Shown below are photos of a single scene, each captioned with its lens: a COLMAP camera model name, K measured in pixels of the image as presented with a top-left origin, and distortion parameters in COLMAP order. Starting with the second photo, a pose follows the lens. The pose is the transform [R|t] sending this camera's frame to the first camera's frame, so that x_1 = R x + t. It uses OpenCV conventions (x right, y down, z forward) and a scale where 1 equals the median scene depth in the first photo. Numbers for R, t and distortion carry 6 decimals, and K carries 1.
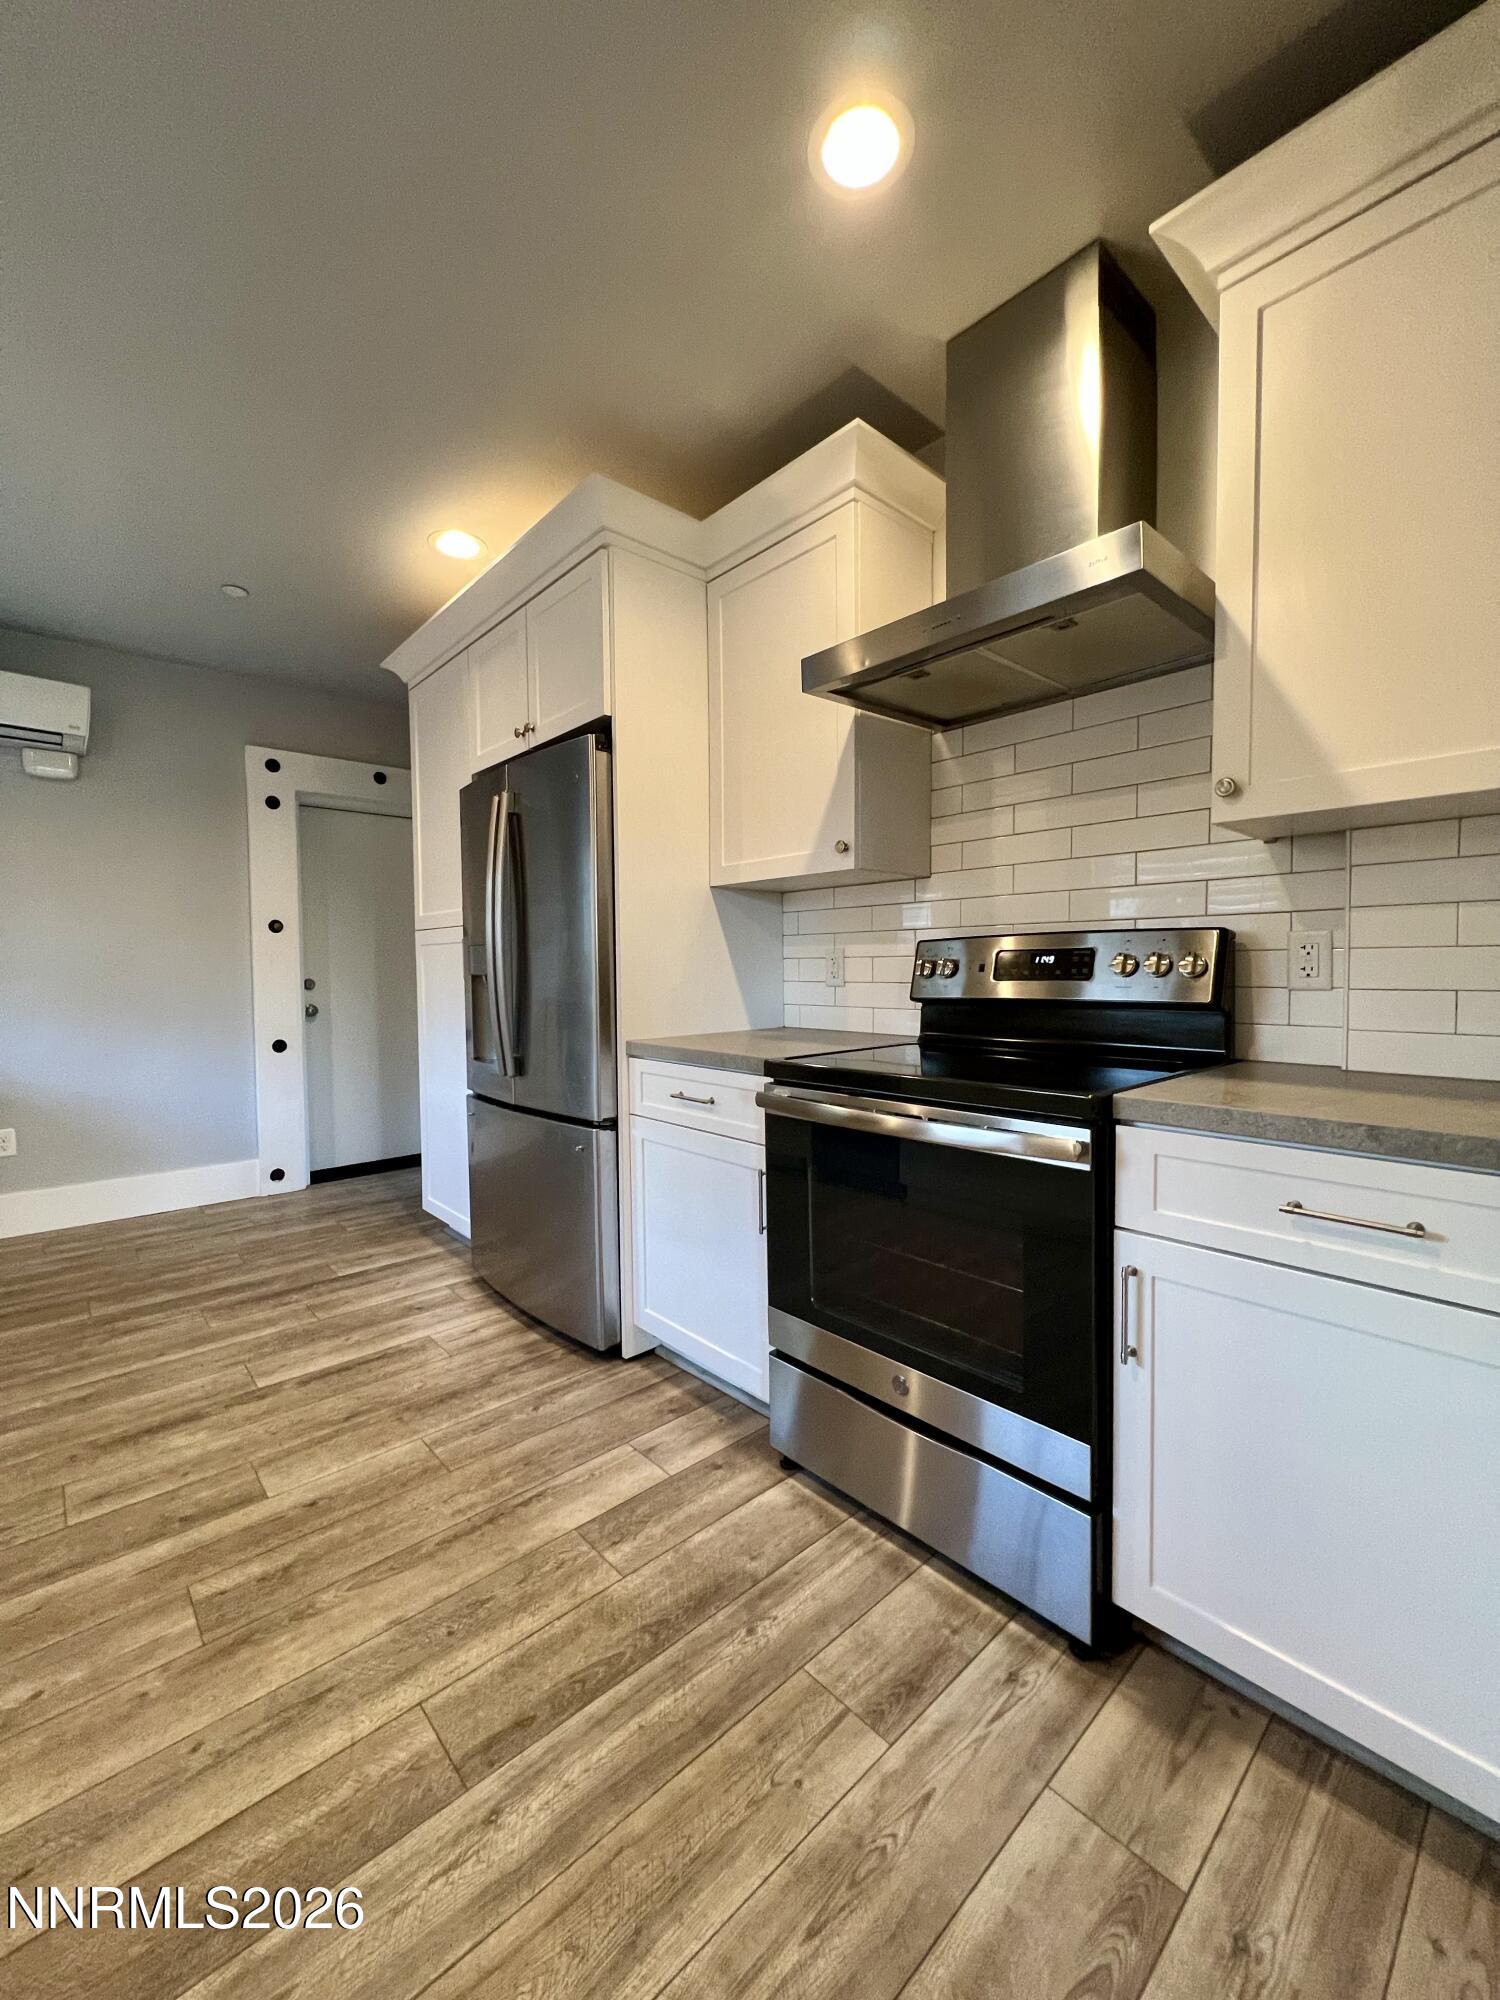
lens RADIAL K [[796.9, 0, 750.0], [0, 796.9, 1000.0], [0, 0, 1]] dist [-0.002799, 0.000350]
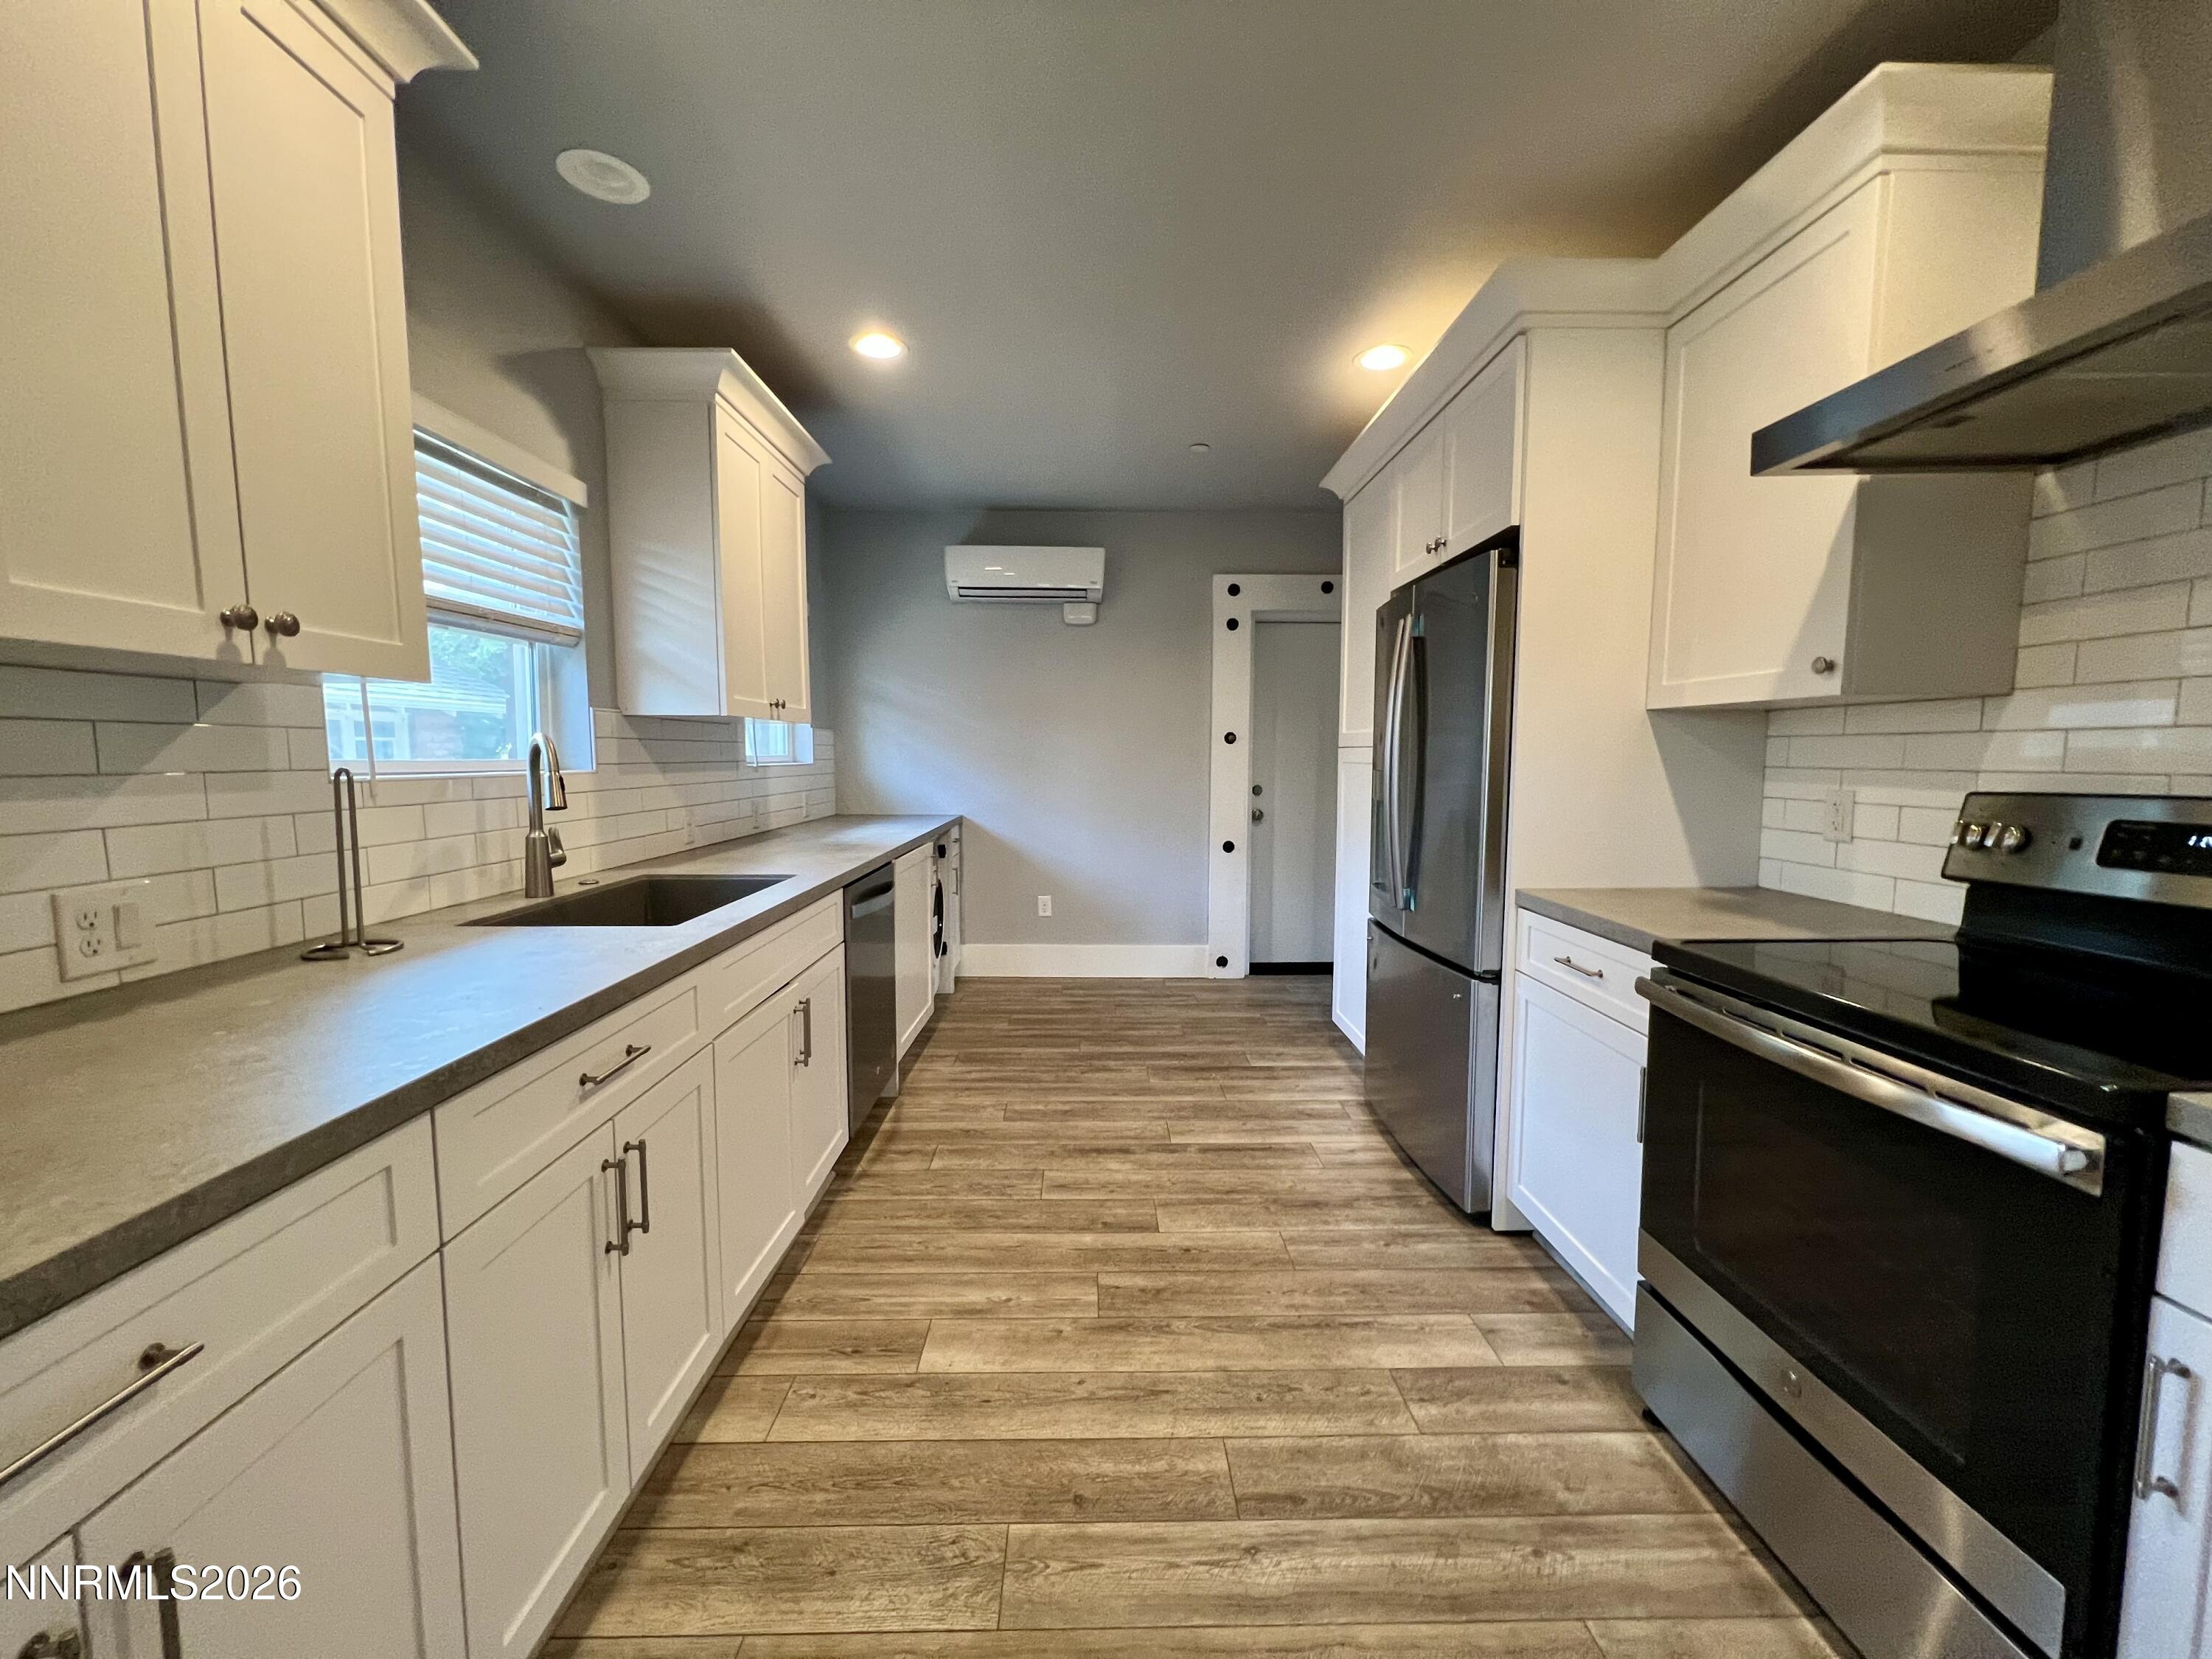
lens RADIAL K [[881.4, 0, 1106.0], [0, 881.4, 829.5], [0, 0, 1]] dist [-0.002799, 0.000350]
pose [[0.751426, 0.064637, -0.656644, 0.162217], [-0.032726, 0.997616, 0.060752, -0.067990], [0.659005, -0.024161, 0.751750, -0.060665]]
